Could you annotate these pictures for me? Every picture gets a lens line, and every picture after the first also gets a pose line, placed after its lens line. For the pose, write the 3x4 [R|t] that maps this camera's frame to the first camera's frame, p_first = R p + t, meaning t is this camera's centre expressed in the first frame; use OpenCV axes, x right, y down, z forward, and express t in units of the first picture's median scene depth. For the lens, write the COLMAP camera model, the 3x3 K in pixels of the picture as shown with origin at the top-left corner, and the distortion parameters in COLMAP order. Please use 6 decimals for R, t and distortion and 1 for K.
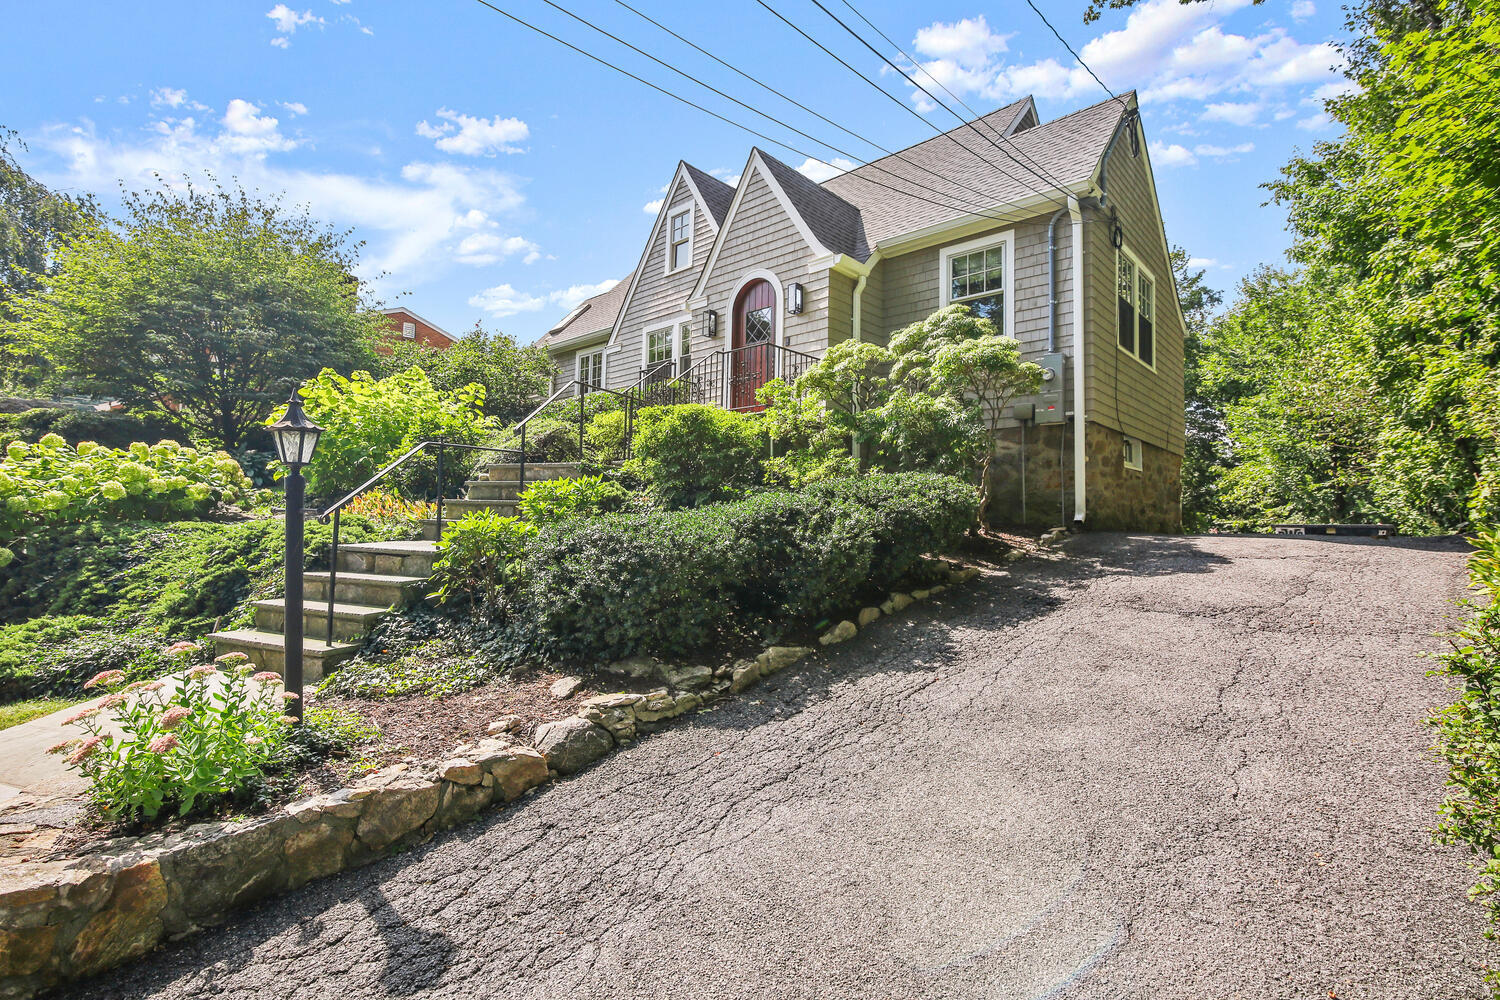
lens RADIAL K [[693.8, 0, 739.9], [0, 693.8, 494.9], [0, 0, 1]] dist [-0.017829, -0.000277]
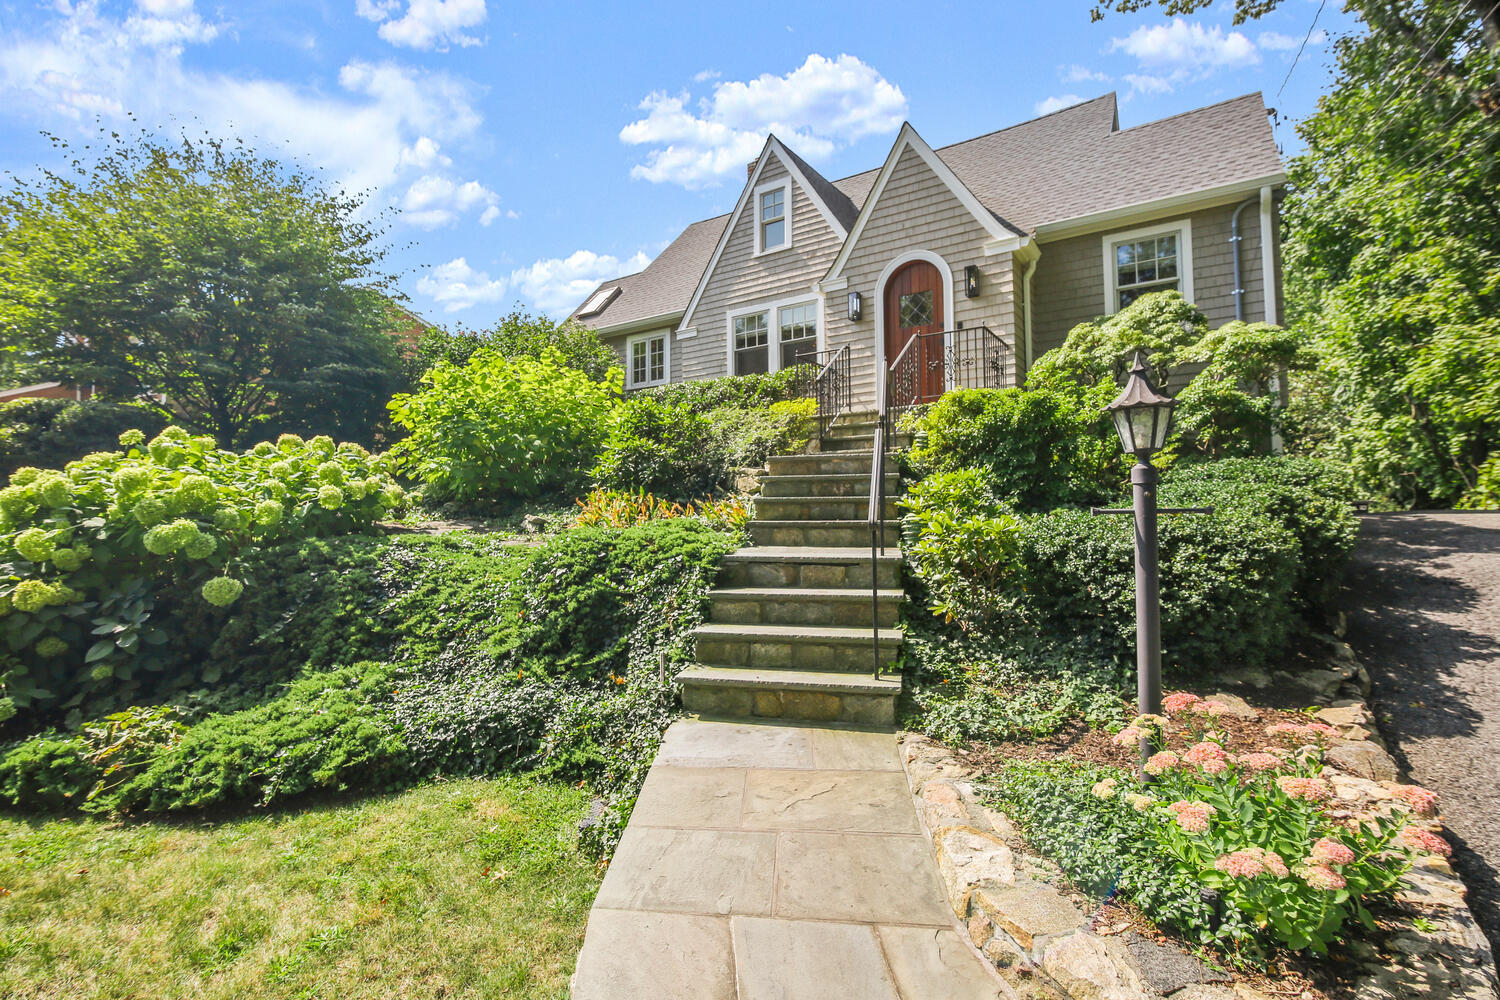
lens RADIAL K [[693.8, 0, 739.9], [0, 693.8, 494.9], [0, 0, 1]] dist [-0.017829, -0.000277]
pose [[0.986638, -0.024084, 0.161135, -0.371434], [0.022646, 0.999686, 0.010753, -0.004814], [-0.161343, -0.006960, 0.986874, 0.094927]]
